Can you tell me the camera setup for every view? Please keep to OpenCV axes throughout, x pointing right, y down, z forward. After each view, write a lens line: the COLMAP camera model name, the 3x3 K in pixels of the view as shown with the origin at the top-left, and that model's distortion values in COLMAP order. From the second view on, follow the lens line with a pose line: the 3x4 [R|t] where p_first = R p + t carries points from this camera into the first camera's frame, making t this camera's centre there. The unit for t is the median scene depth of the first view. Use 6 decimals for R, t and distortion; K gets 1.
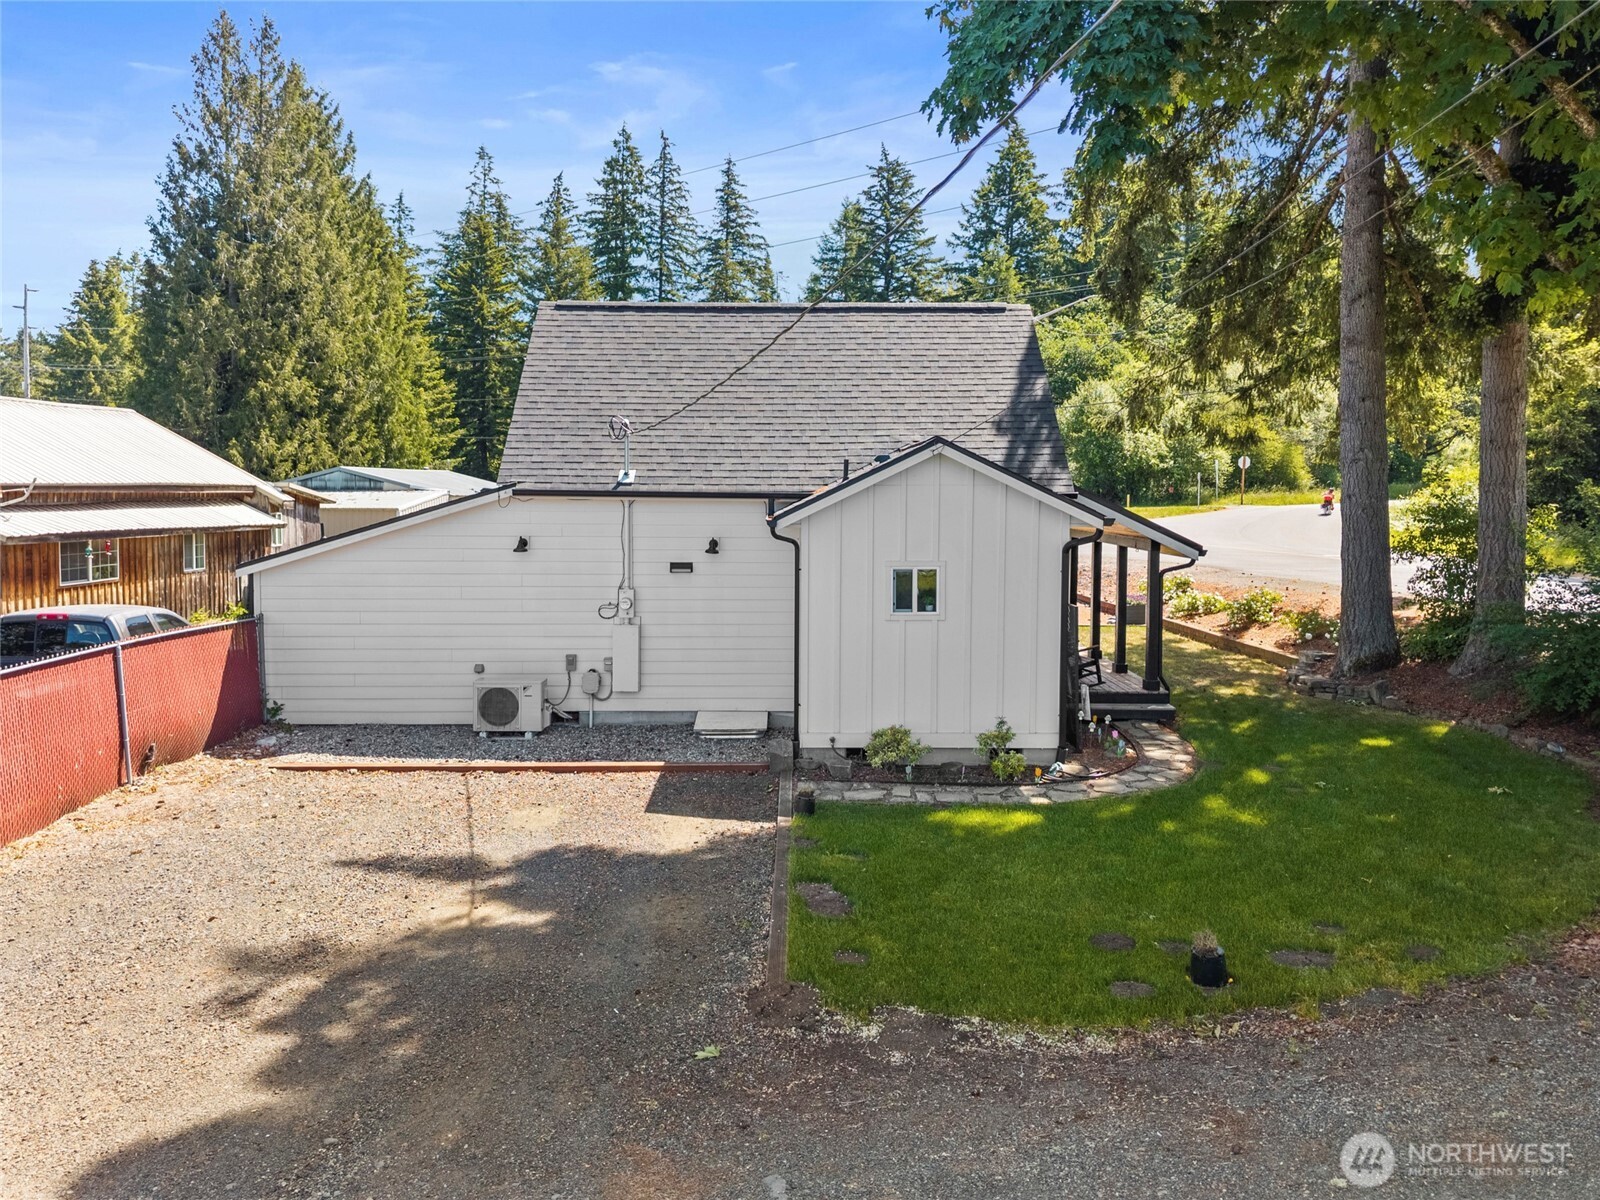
lens RADIAL K [[1078.8, 0, 809.7], [0, 1078.8, 587.4], [0, 0, 1]] dist [0.002380, -0.002874]
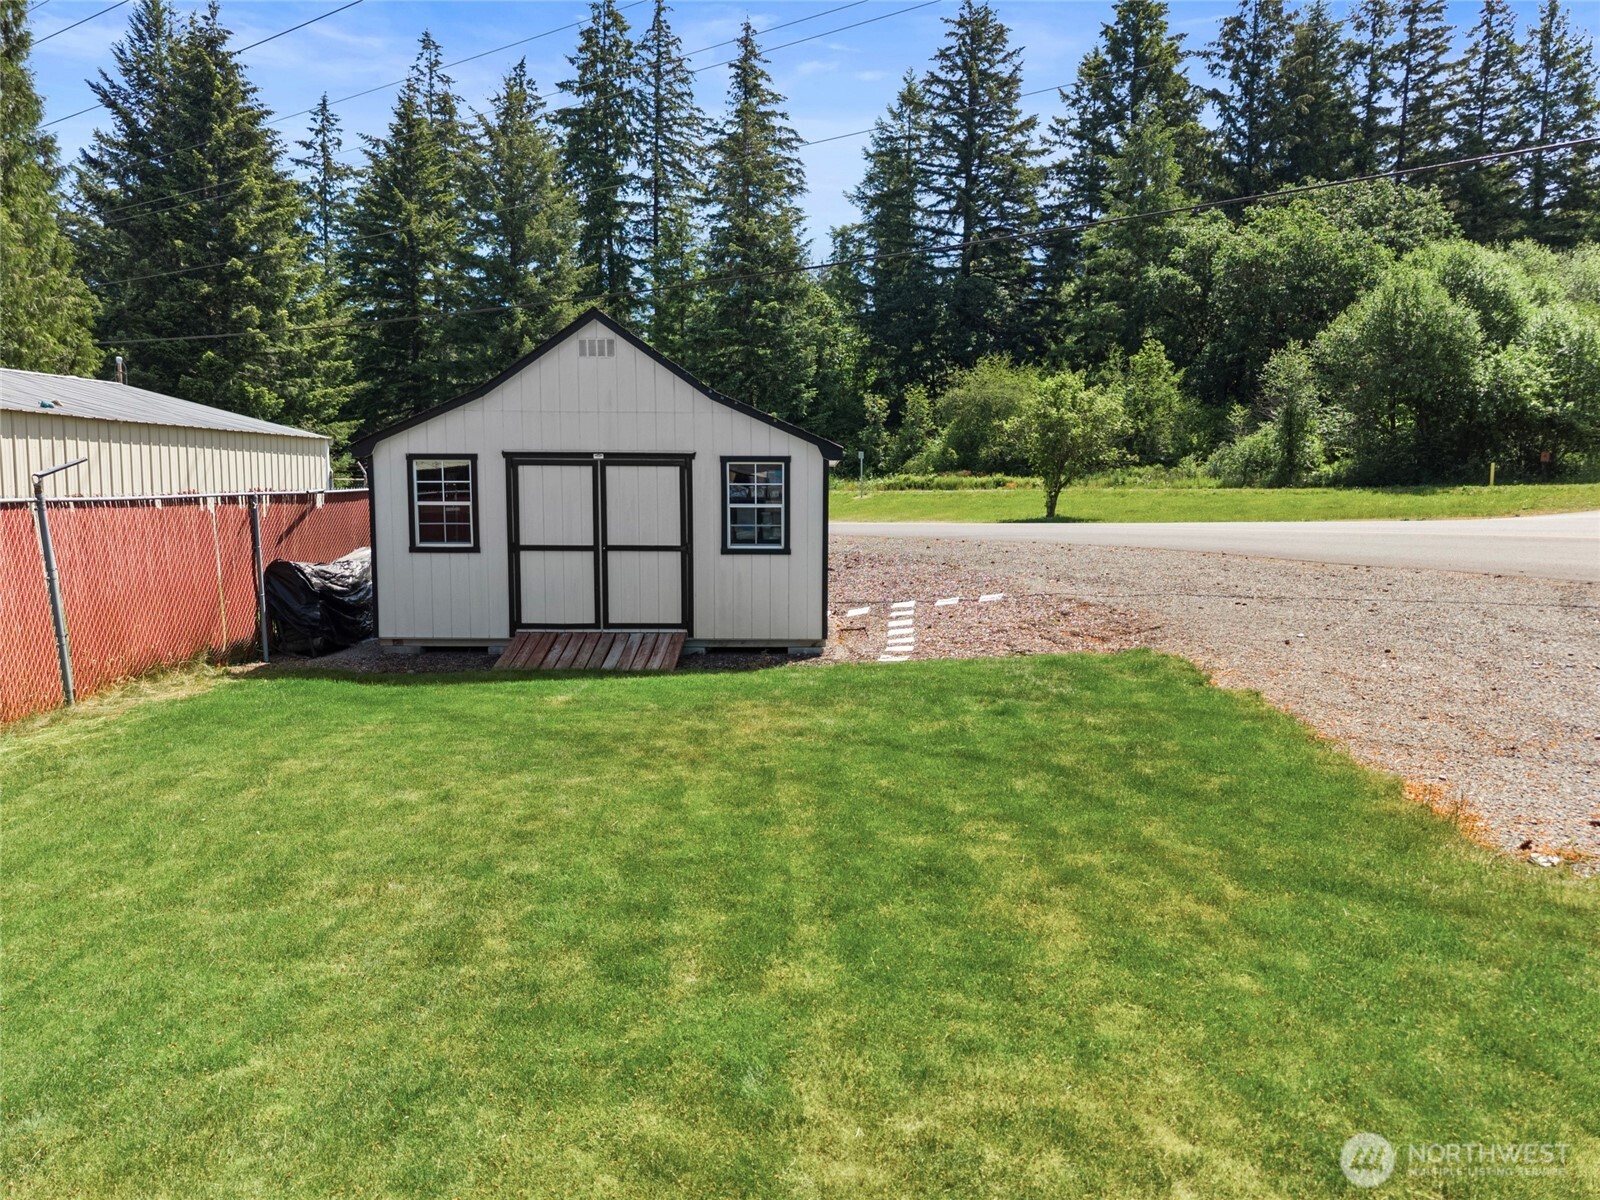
lens RADIAL K [[1078.8, 0, 786.5], [0, 1078.8, 611.2], [0, 0, 1]] dist [0.002380, -0.002874]
pose [[0.999788, 0.001180, -0.020562, -0.031713], [-0.000689, 0.999715, 0.023868, -0.012961], [0.020584, -0.023849, 0.999504, 0.248459]]
